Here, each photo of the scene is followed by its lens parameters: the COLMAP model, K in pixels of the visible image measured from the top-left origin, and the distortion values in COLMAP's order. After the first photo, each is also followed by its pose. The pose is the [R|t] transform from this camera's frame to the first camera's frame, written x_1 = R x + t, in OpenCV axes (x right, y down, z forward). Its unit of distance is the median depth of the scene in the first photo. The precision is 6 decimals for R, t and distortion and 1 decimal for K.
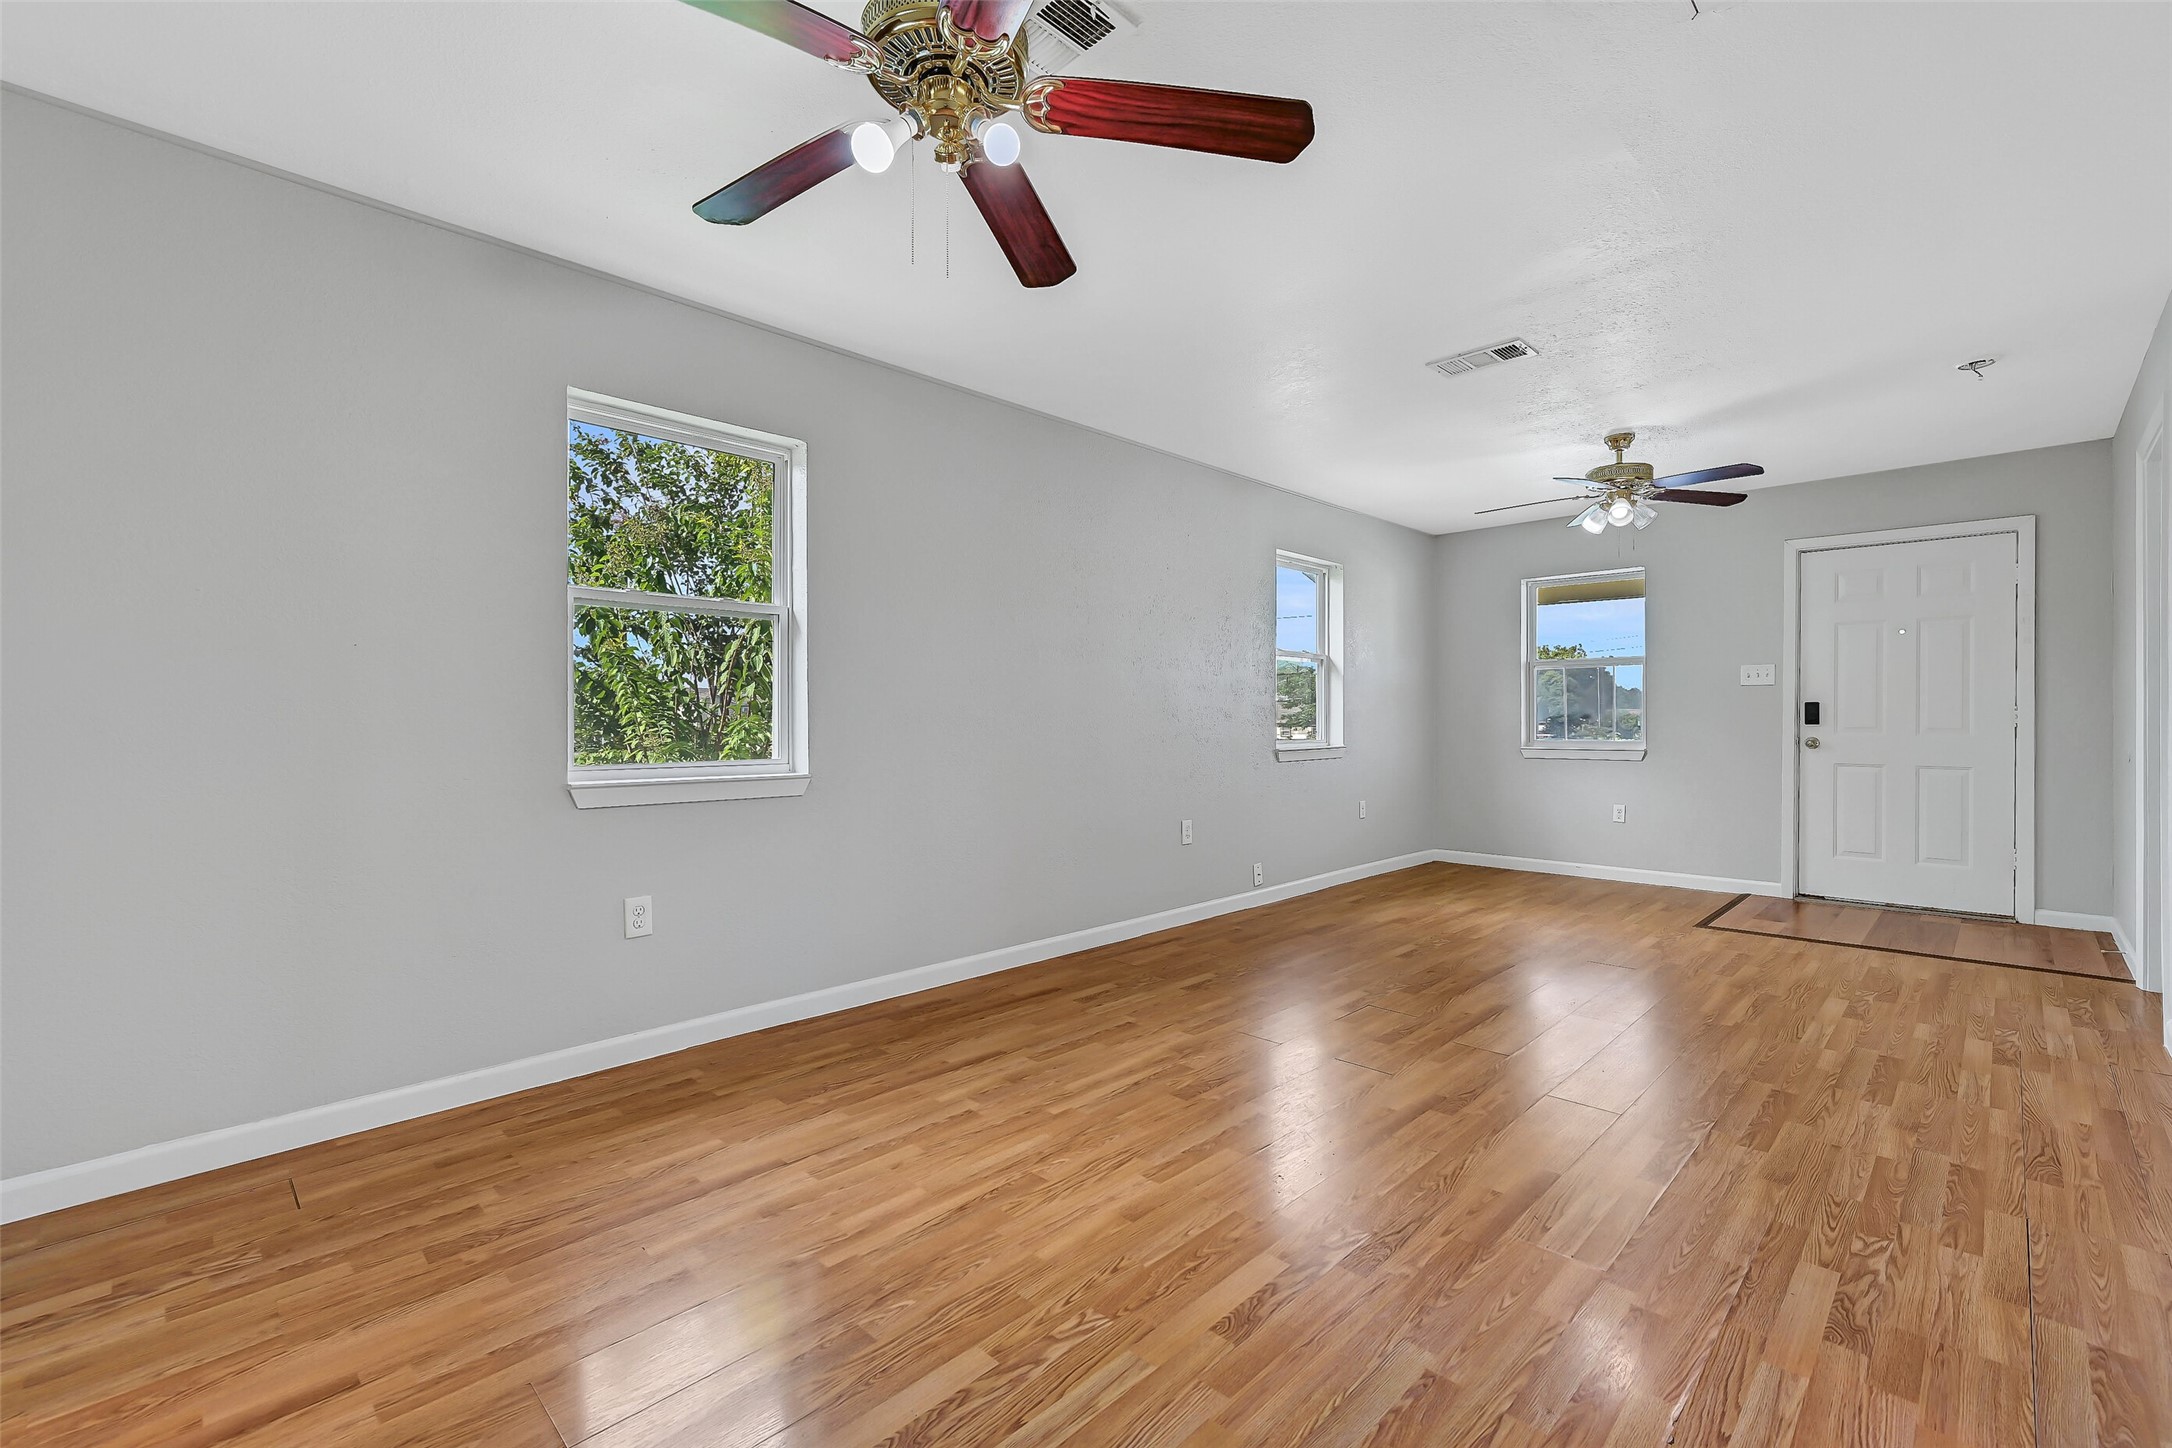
lens RADIAL K [[926.9, 0, 1096.5], [0, 926.9, 728.3], [0, 0, 1]] dist [-0.001586, 0.000193]
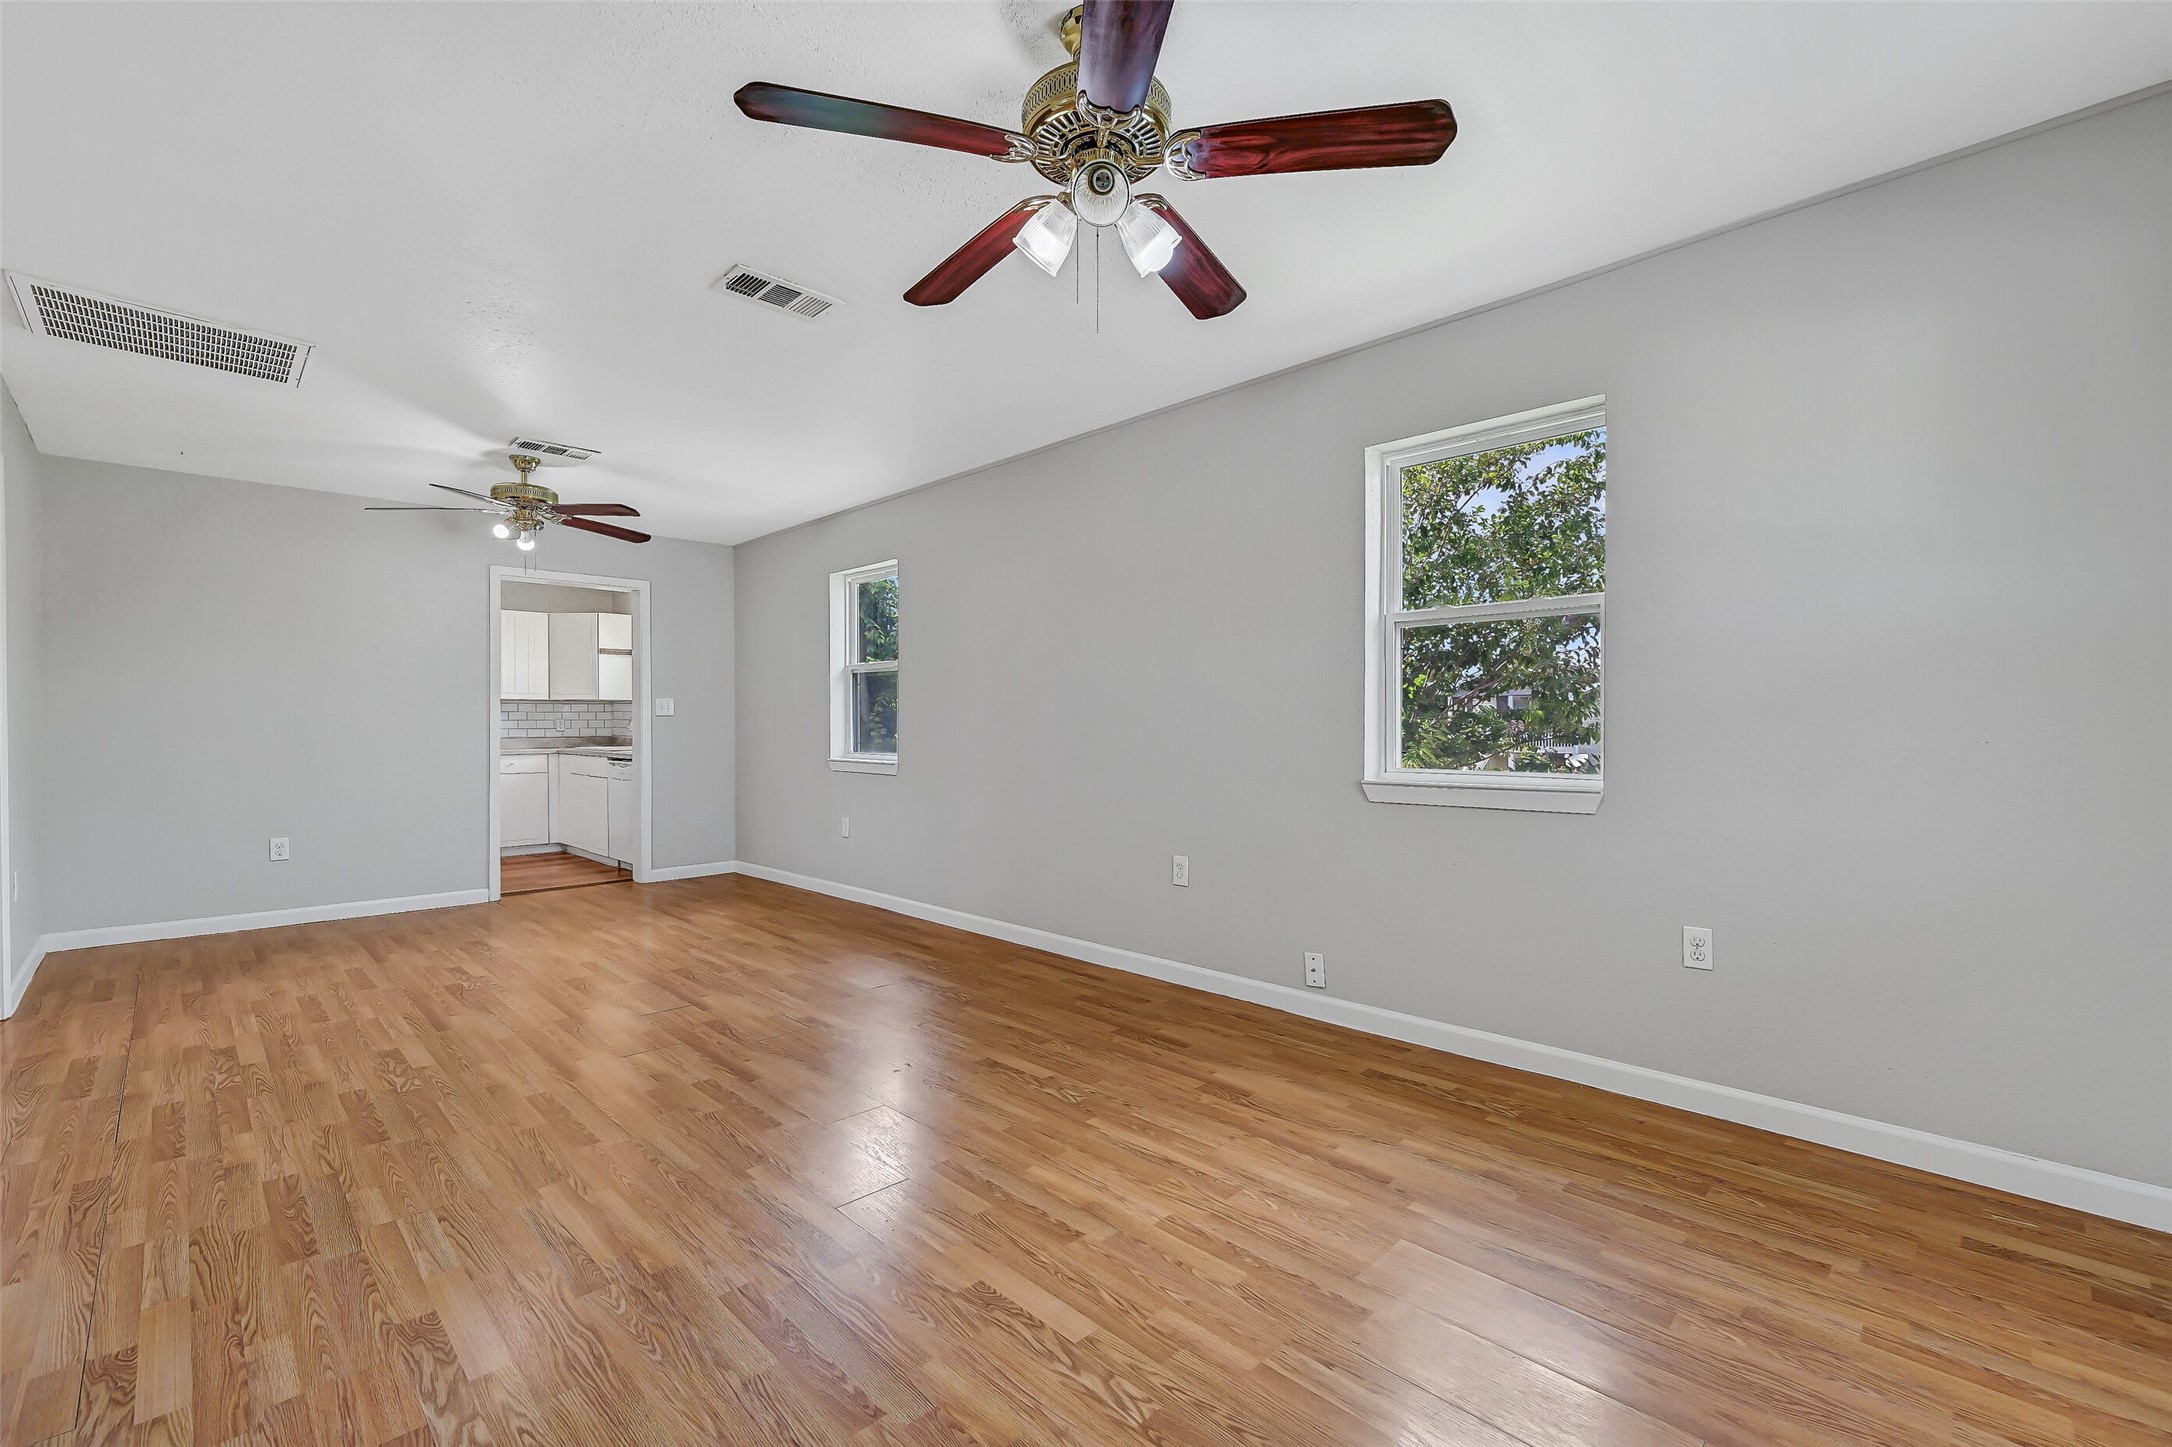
lens RADIAL K [[926.9, 0, 1096.5], [0, 926.9, 727.8], [0, 0, 1]] dist [-0.001586, 0.000193]
pose [[-0.010727, 0.004731, -0.999931, 1.534864], [-0.005579, 0.999973, 0.004791, -0.023679], [0.999927, 0.005630, -0.010700, 1.600135]]
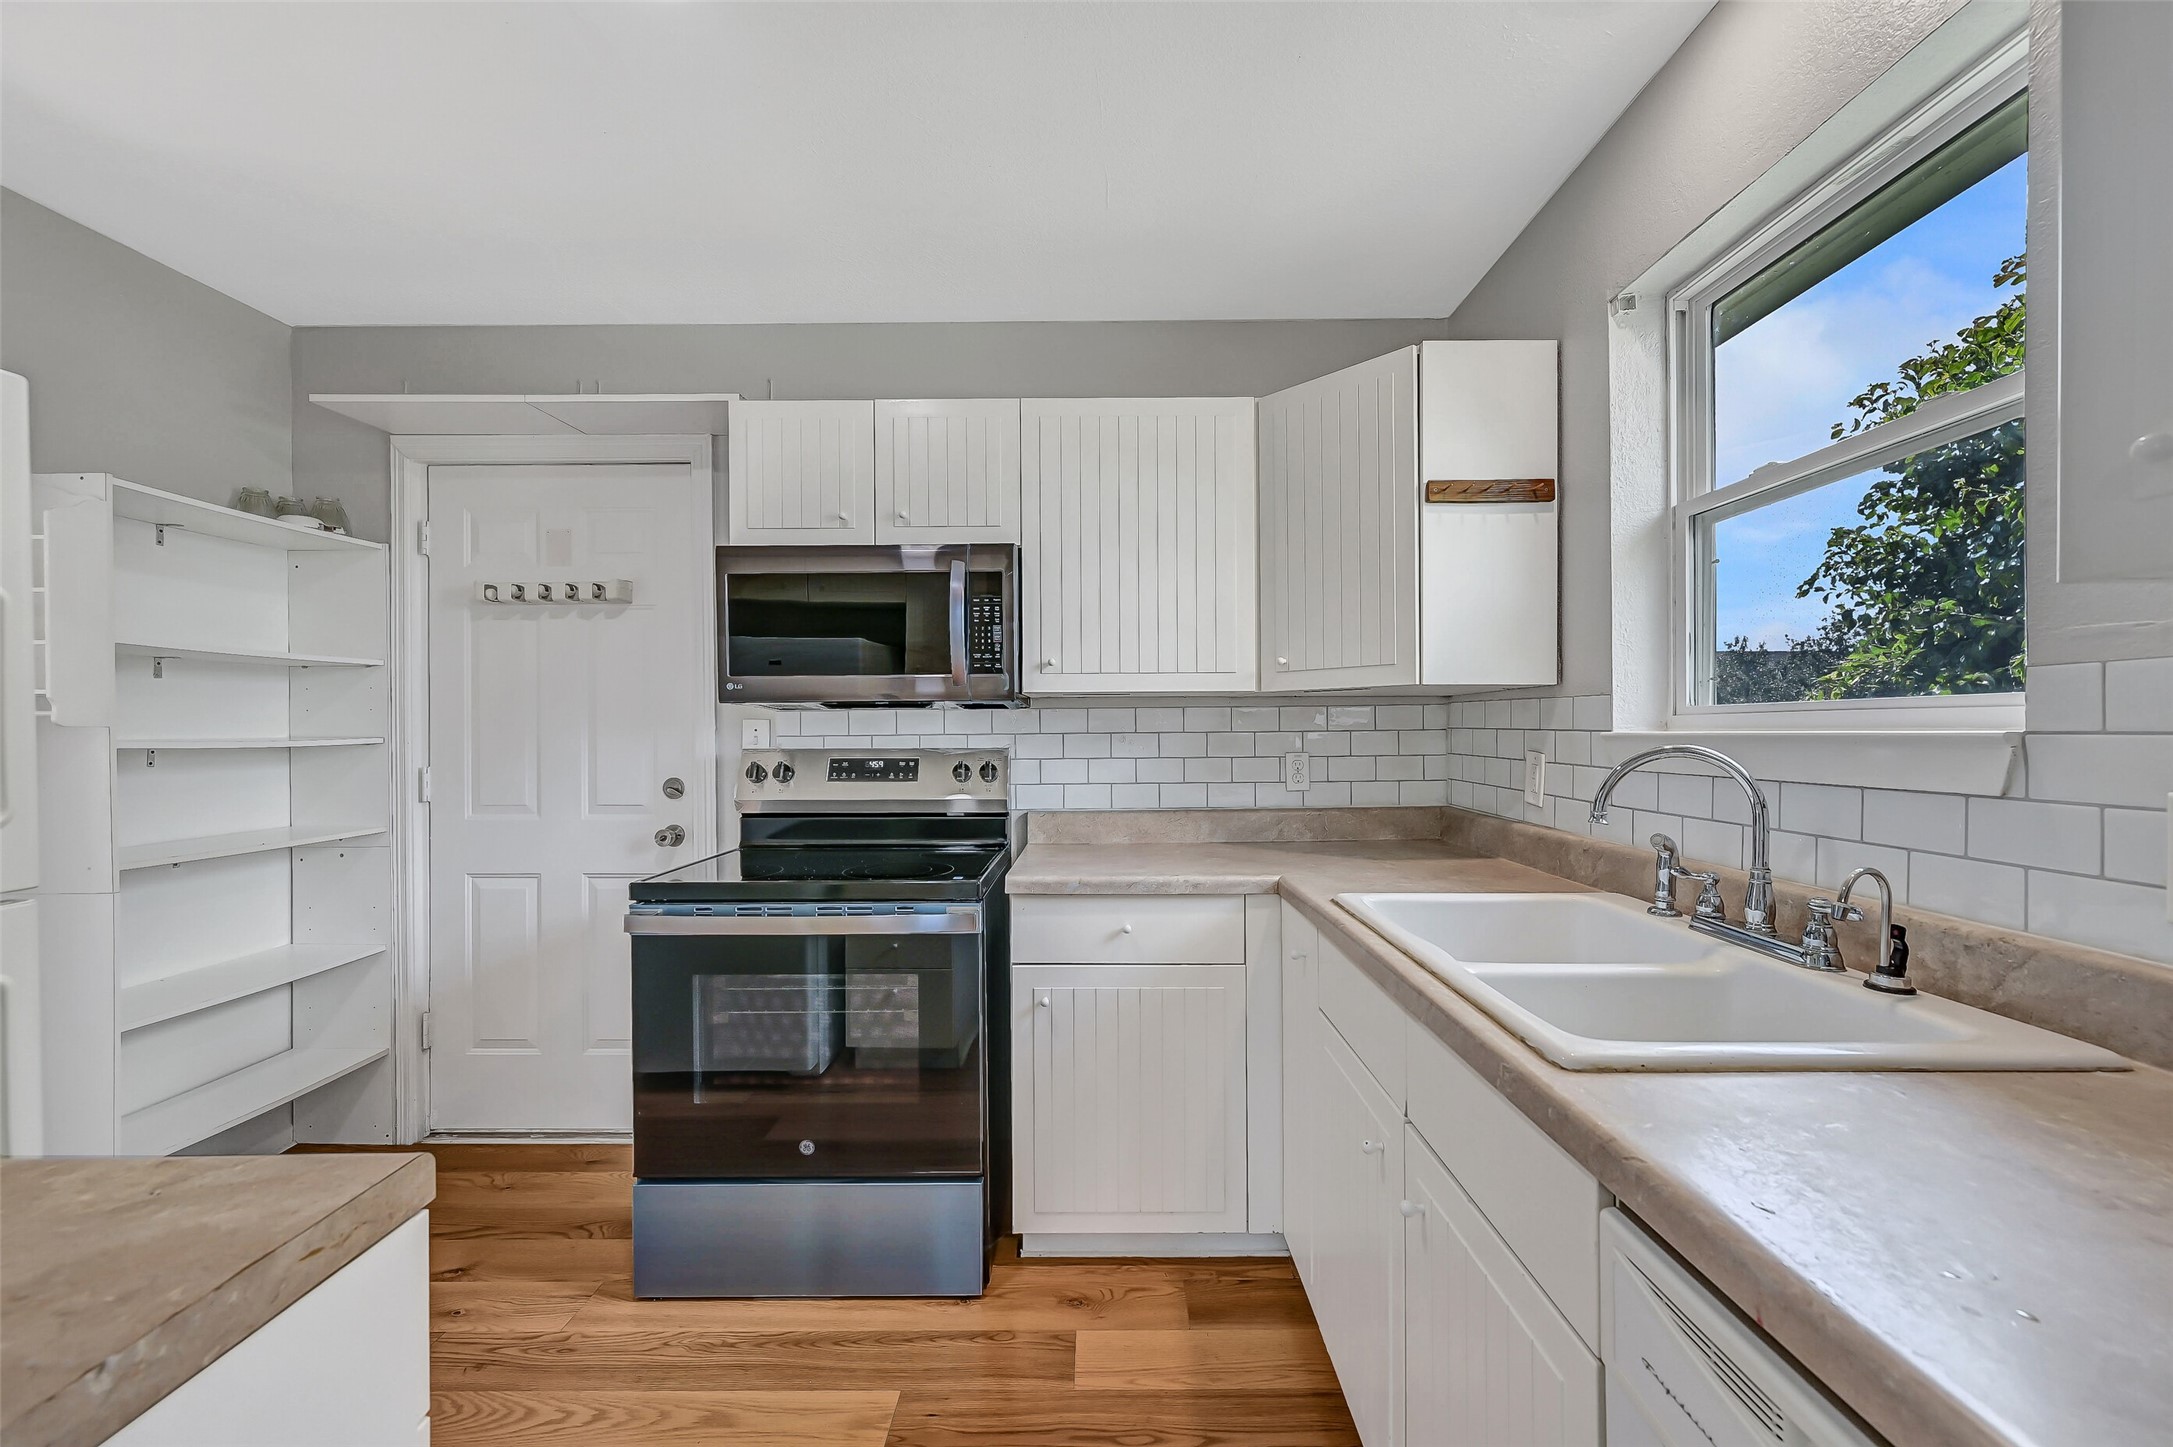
lens RADIAL K [[866.1, 0, 1098.6], [0, 866.1, 723.8], [0, 0, 1]] dist [-0.001367, -0.000355]
pose [[-0.716874, -0.003560, -0.697194, -0.671051], [-0.001318, 0.999992, -0.003750, -0.055131], [0.697202, -0.001770, -0.716873, 0.332548]]
